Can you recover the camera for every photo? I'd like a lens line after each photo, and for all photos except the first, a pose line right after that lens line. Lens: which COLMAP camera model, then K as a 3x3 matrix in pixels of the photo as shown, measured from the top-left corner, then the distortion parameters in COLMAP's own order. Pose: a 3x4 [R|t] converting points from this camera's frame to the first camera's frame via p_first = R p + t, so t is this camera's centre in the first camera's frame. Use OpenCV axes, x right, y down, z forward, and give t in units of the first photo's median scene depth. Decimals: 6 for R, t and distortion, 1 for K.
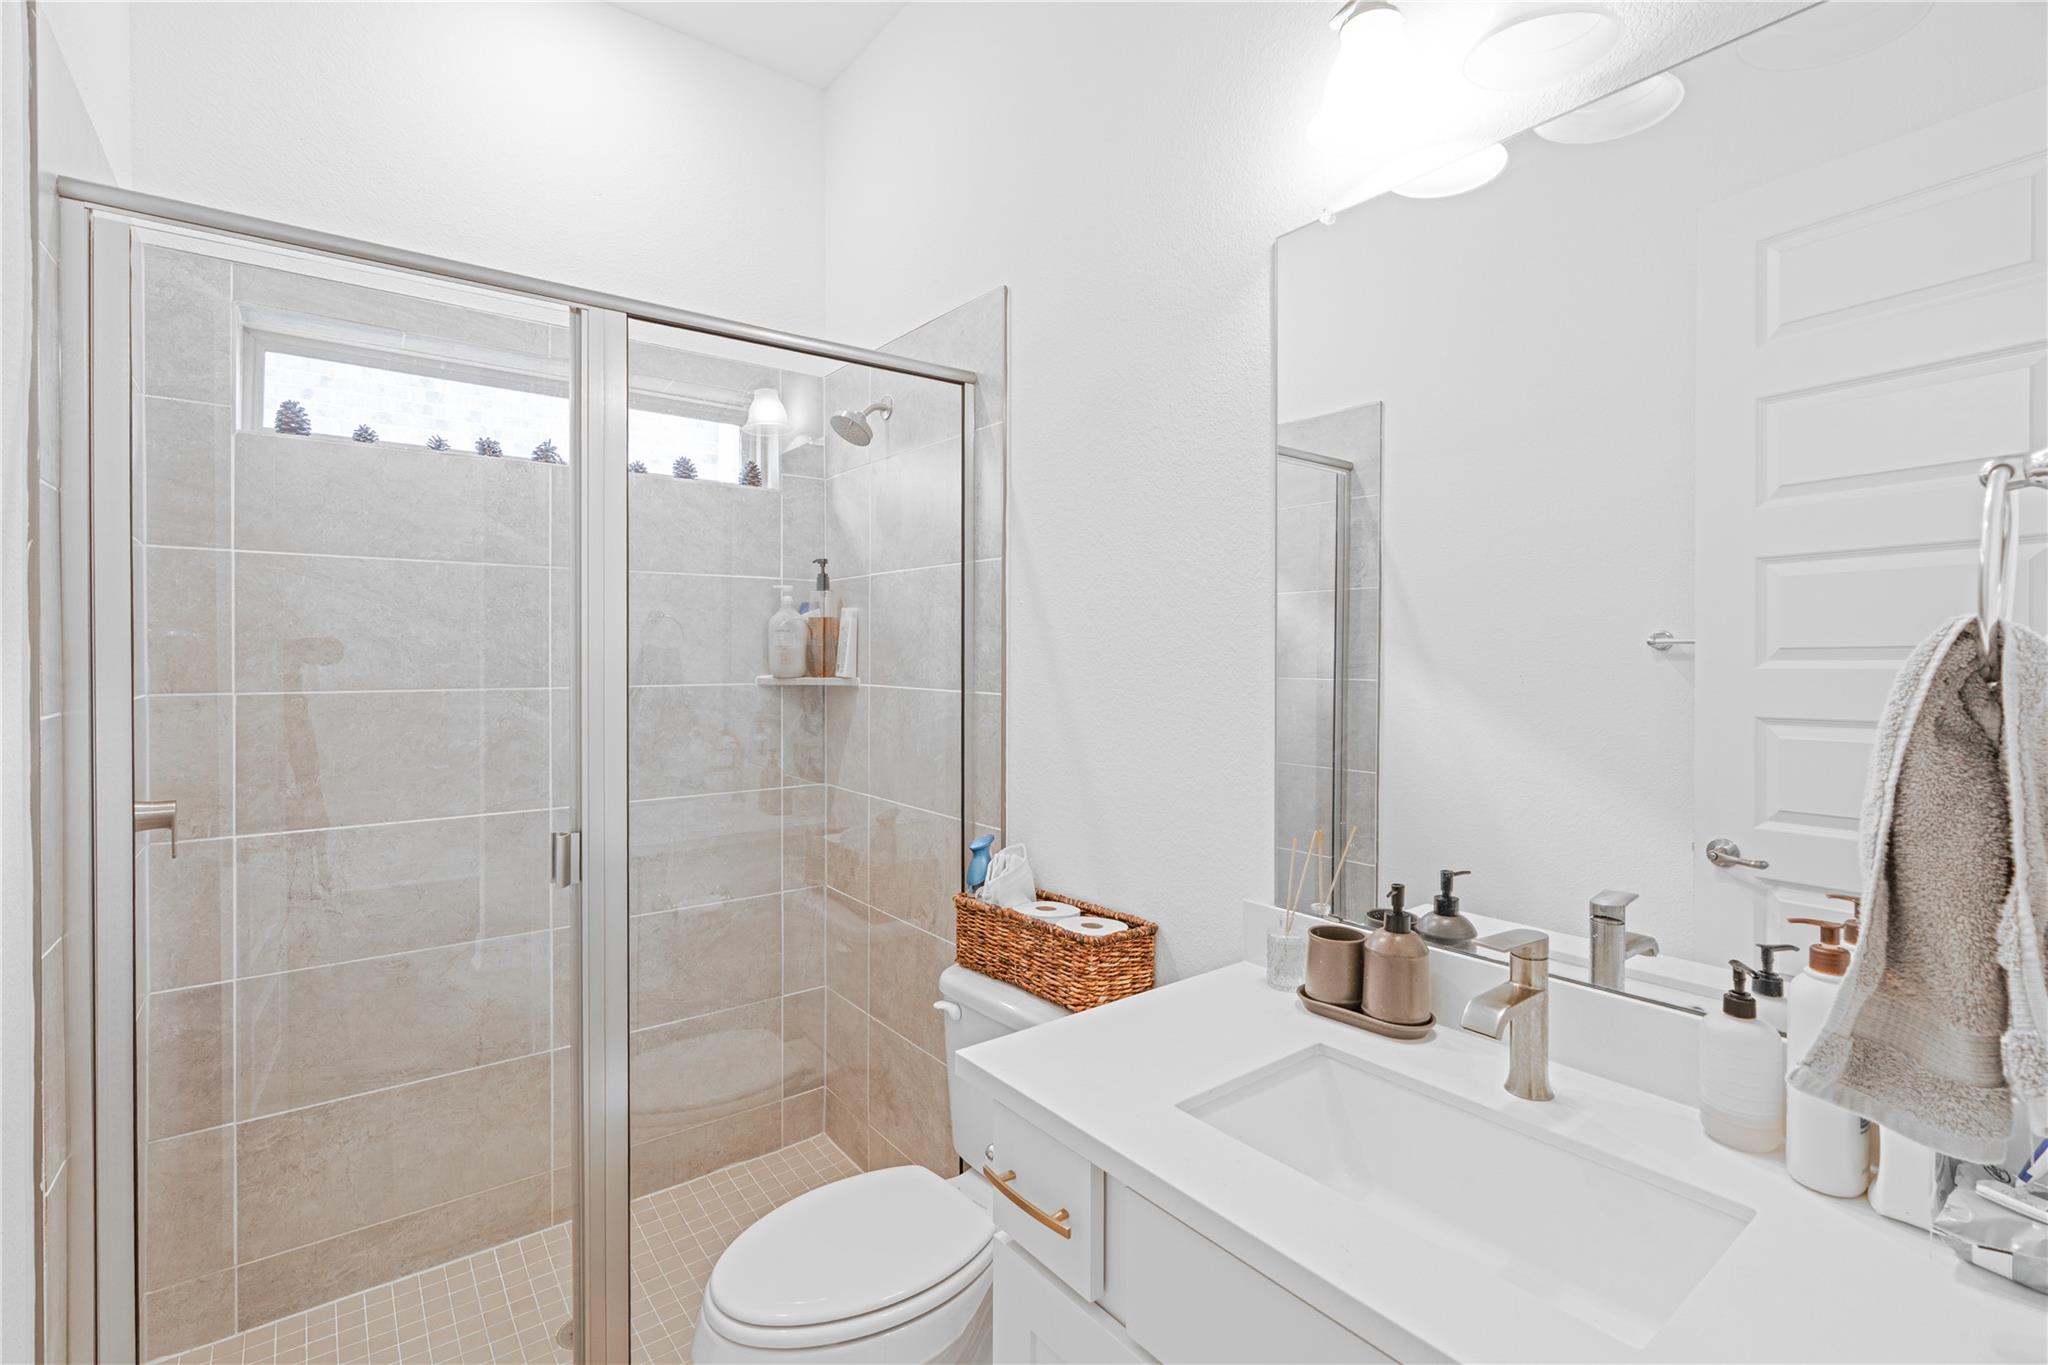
lens RADIAL K [[942.0, 0, 1026.3], [0, 942.0, 681.2], [0, 0, 1]] dist [-0.004321, -0.000335]
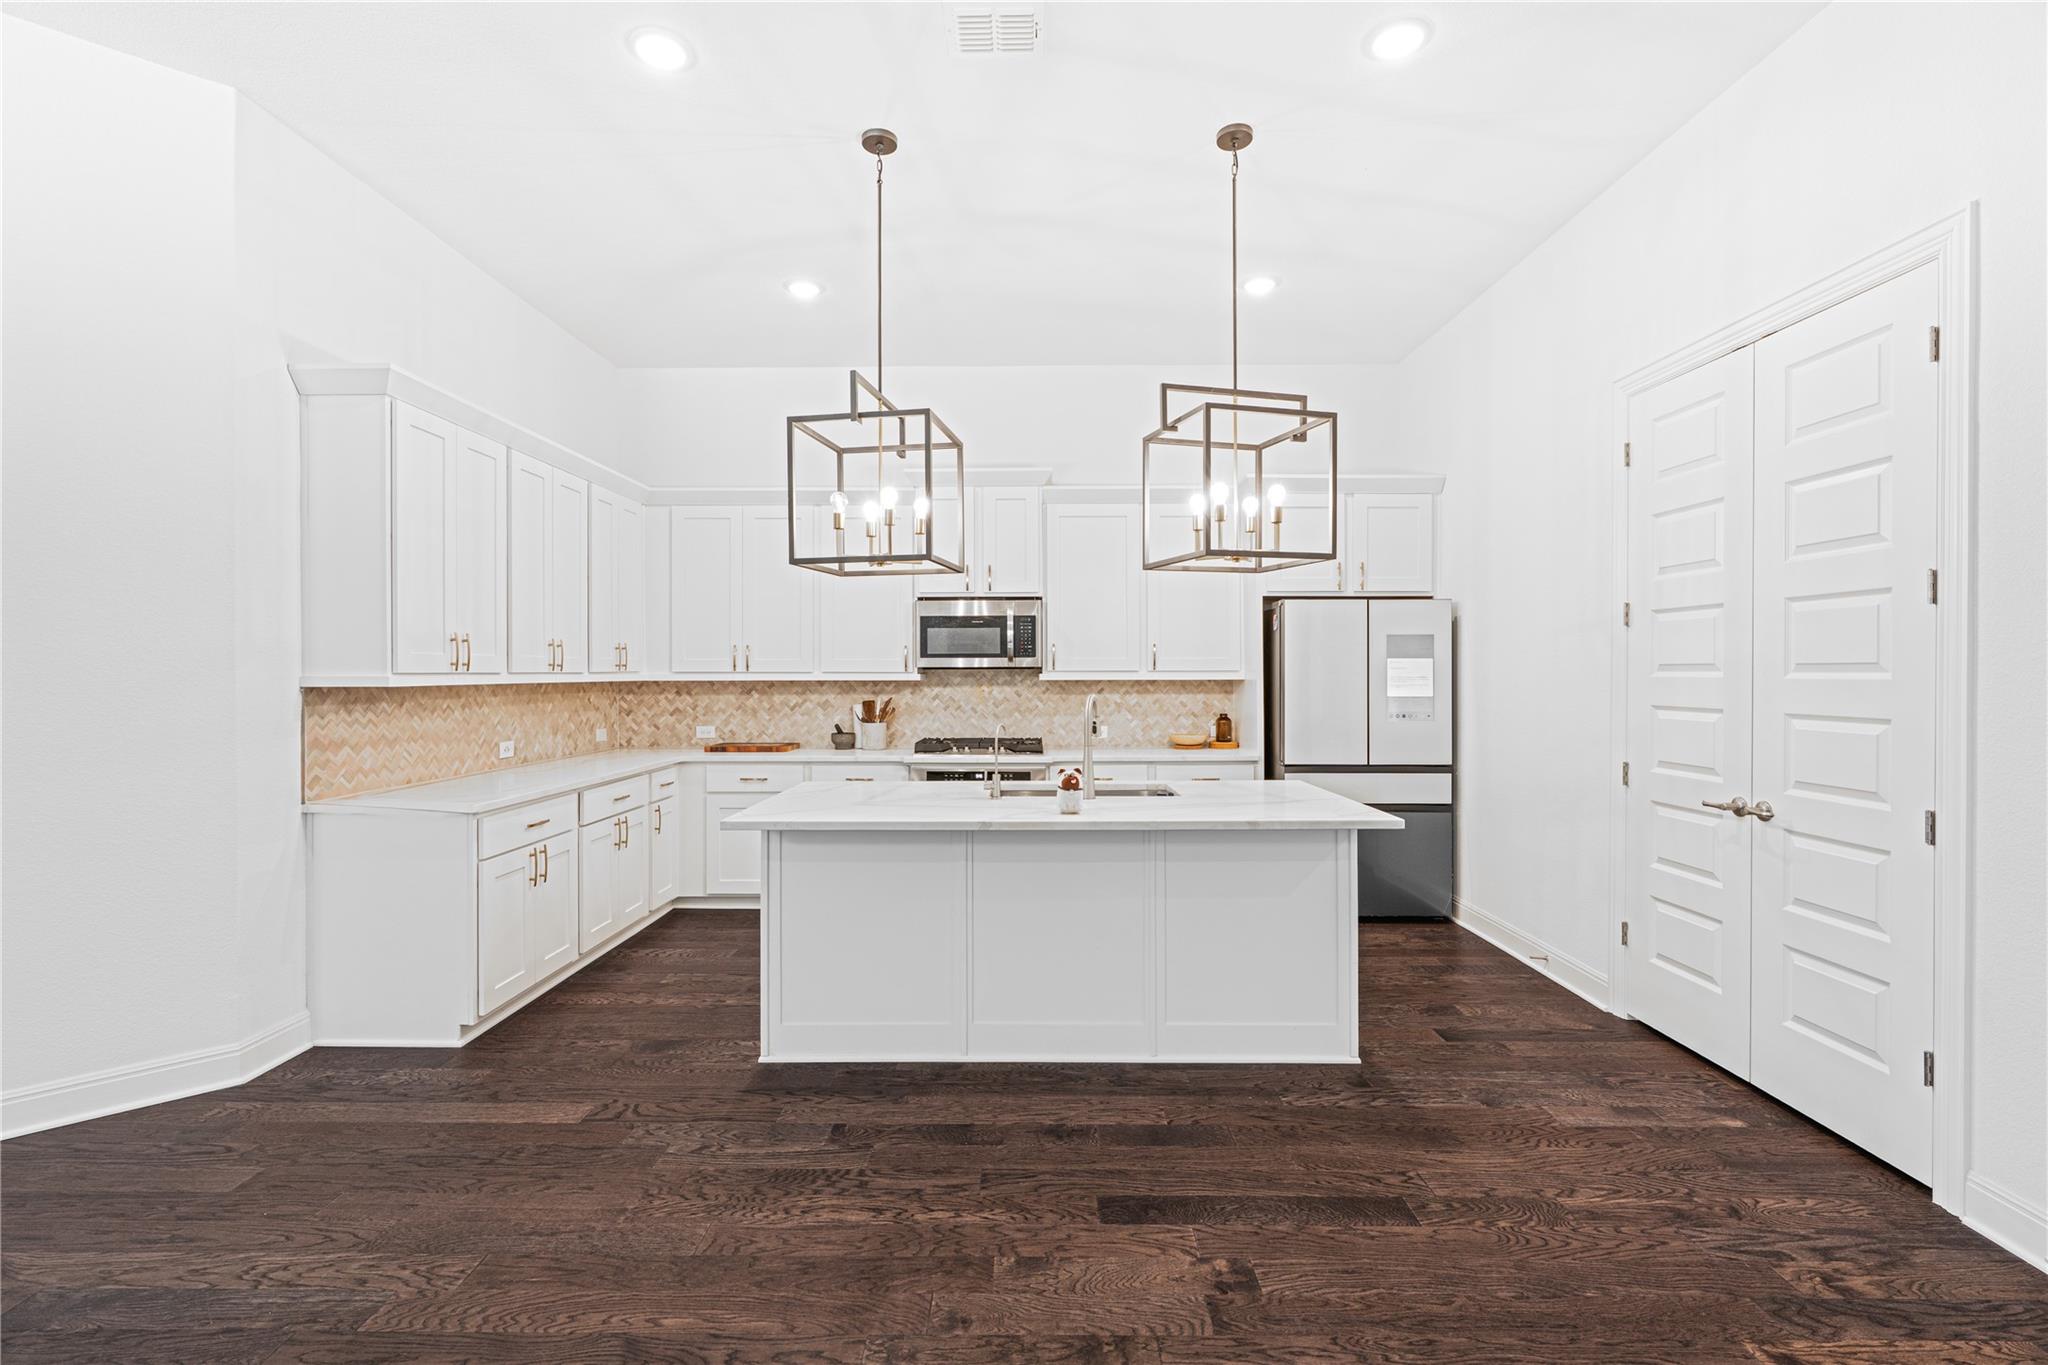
lens RADIAL K [[942.0, 0, 1027.0], [0, 942.0, 679.1], [0, 0, 1]] dist [-0.004321, -0.000335]
pose [[0.790043, -0.000035, -0.613051, 0.756338], [-0.001111, 0.999998, -0.001489, -0.008663], [0.613050, 0.001858, 0.790042, -0.785663]]
